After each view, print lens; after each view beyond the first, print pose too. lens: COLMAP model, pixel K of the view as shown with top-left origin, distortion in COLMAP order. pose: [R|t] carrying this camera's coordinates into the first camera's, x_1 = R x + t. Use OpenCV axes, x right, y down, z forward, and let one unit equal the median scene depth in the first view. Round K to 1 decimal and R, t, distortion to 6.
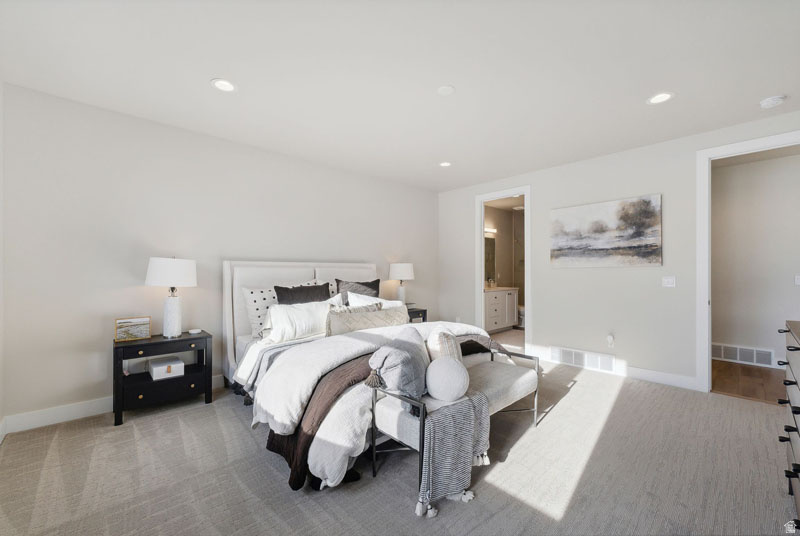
lens RADIAL K [[319.9, 0, 397.9], [0, 319.9, 266.5], [0, 0, 1]] dist [0.000094, -0.000264]
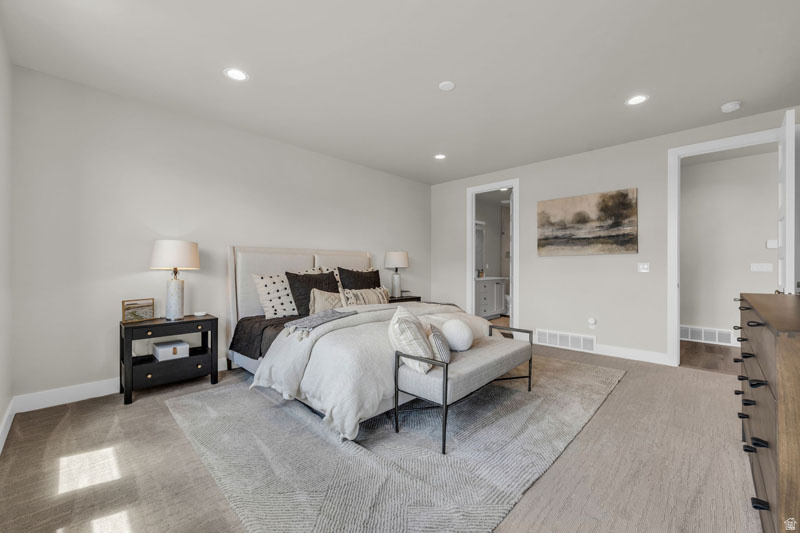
lens RADIAL K [[324.7, 0, 399.2], [0, 324.7, 262.7], [0, 0, 1]] dist [0.000178, -0.000078]
pose [[0.998113, 0.002790, 0.061345, -0.057222], [-0.002760, 0.999996, -0.000563, 0.032878], [-0.061347, 0.000393, 0.998116, -0.060425]]
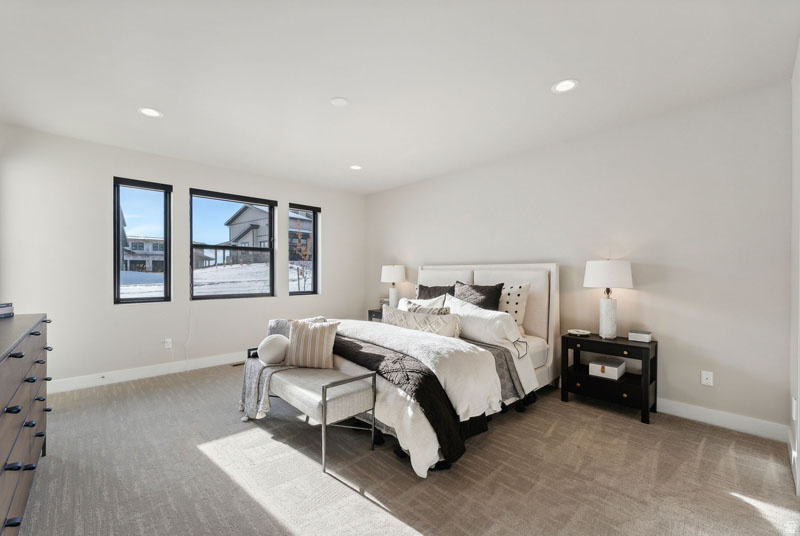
lens RADIAL K [[338.7, 0, 400.9], [0, 338.7, 266.5], [0, 0, 1]] dist [-0.001916, -0.000041]
pose [[0.007434, -0.019974, -0.999773, 0.308764], [0.011126, 0.999740, -0.019891, 0.004371], [0.999910, -0.010976, 0.007654, 0.289002]]
